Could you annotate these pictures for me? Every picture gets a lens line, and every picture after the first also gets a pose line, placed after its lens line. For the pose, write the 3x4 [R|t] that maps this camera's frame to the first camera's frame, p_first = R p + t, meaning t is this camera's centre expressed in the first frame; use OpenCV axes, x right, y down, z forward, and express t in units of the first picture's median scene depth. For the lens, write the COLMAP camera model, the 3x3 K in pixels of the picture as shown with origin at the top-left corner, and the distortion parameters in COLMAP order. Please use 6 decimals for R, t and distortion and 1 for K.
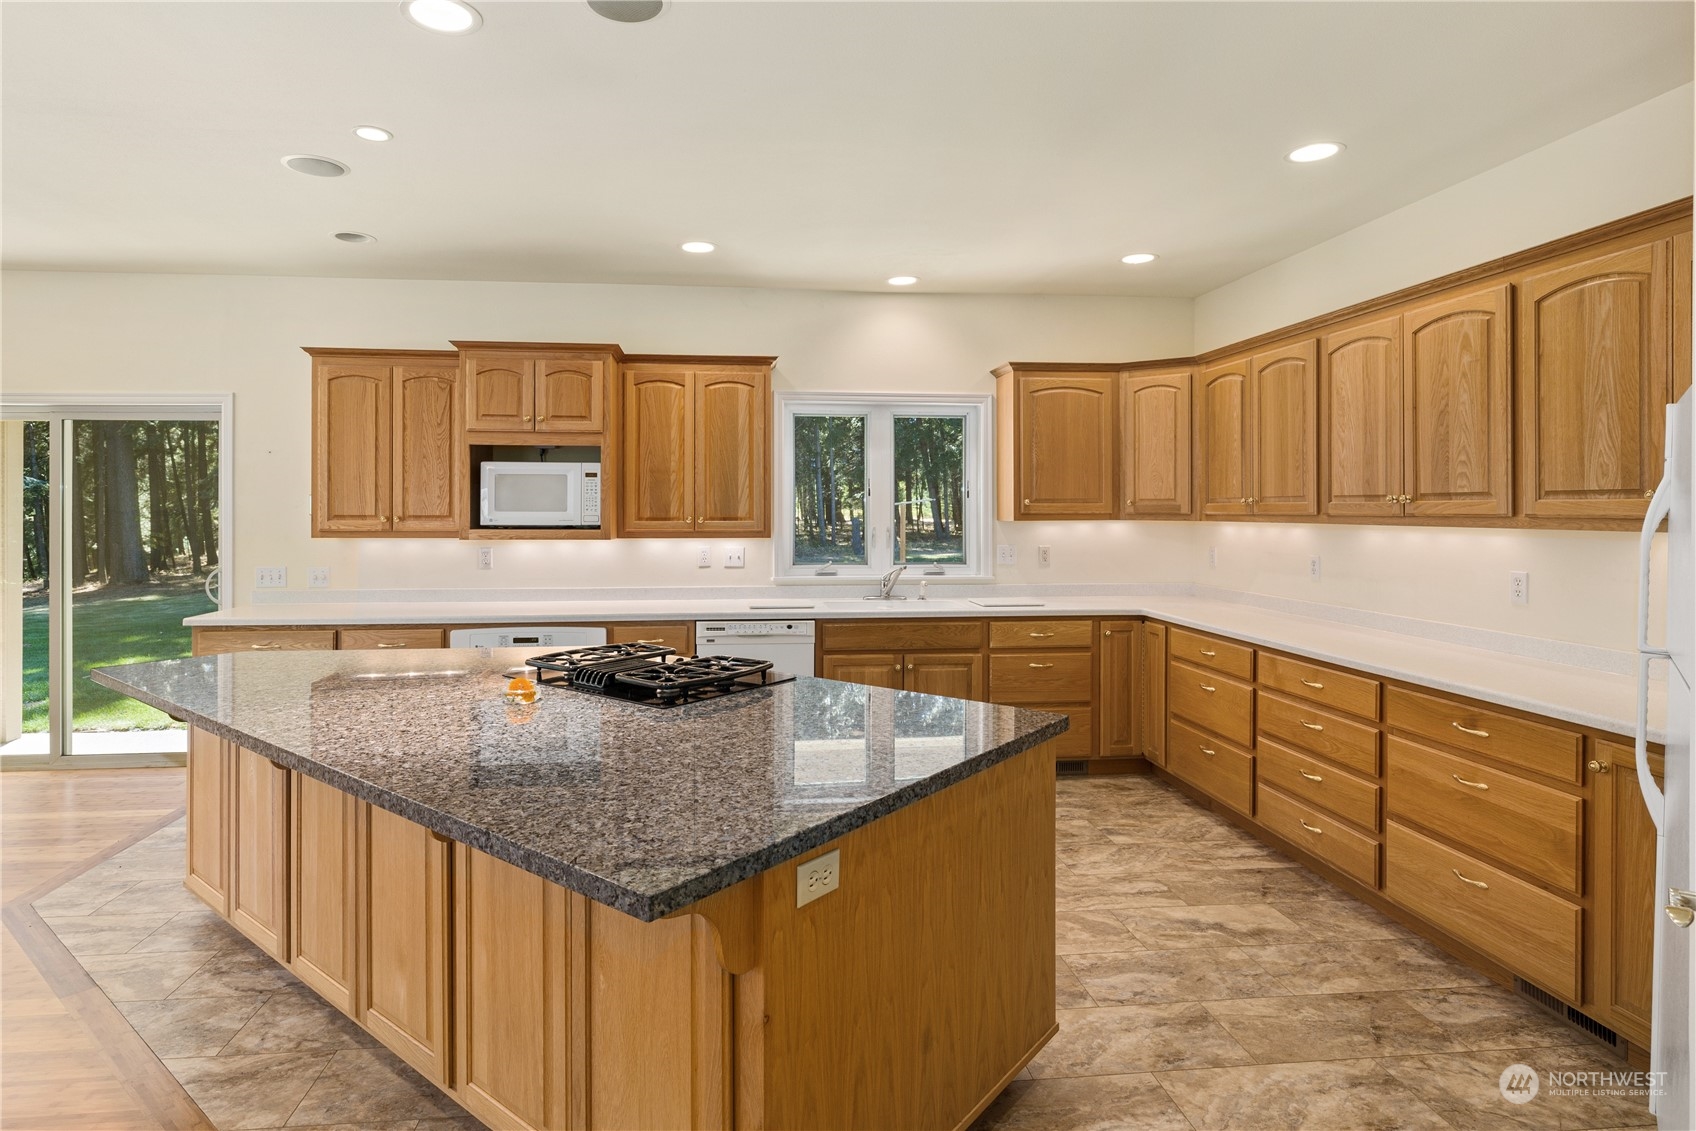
lens RADIAL K [[886.4, 0, 839.1], [0, 886.4, 510.6], [0, 0, 1]] dist [-0.001522, 0.000044]
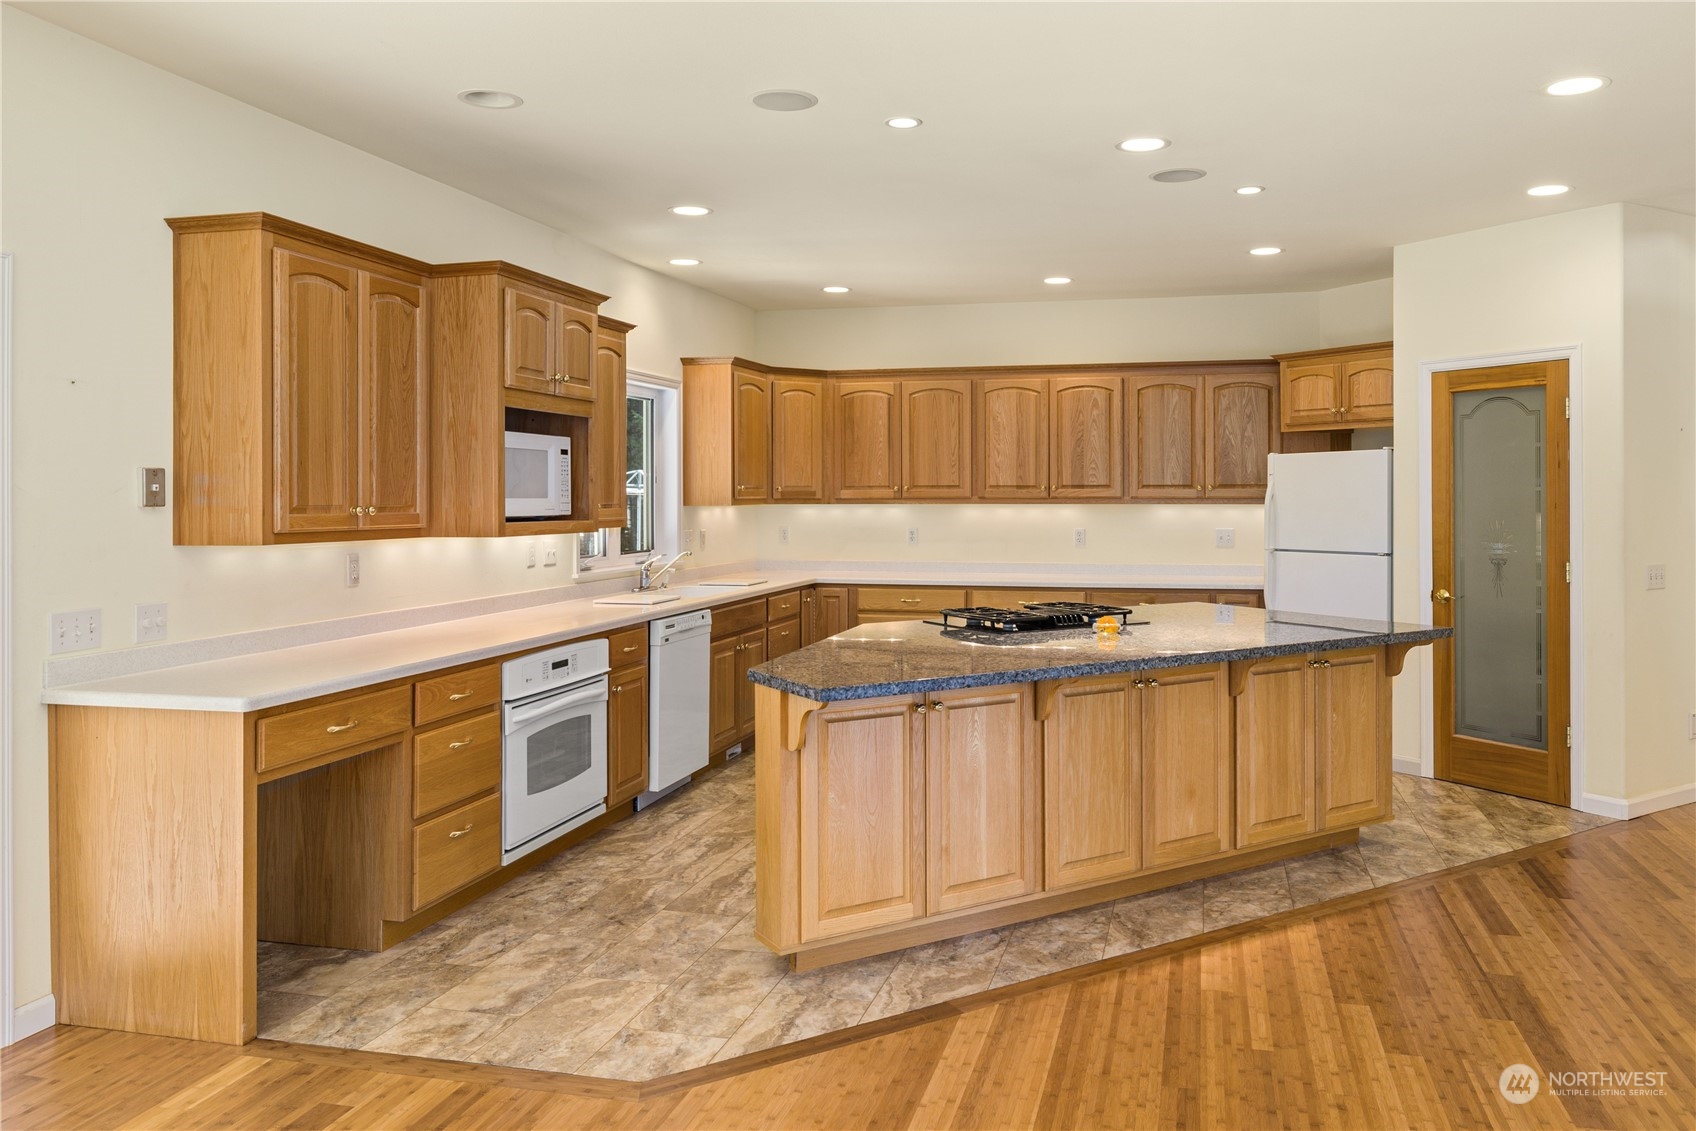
lens RADIAL K [[1235.2, 0, 849.8], [0, 1235.2, 491.4], [0, 0, 1]] dist [-0.002549, -0.000513]
pose [[0.360514, 0.001703, 0.932752, -1.315665], [0.003185, 0.999990, -0.003056, -0.000679], [-0.932748, 0.004073, 0.360505, 0.389026]]
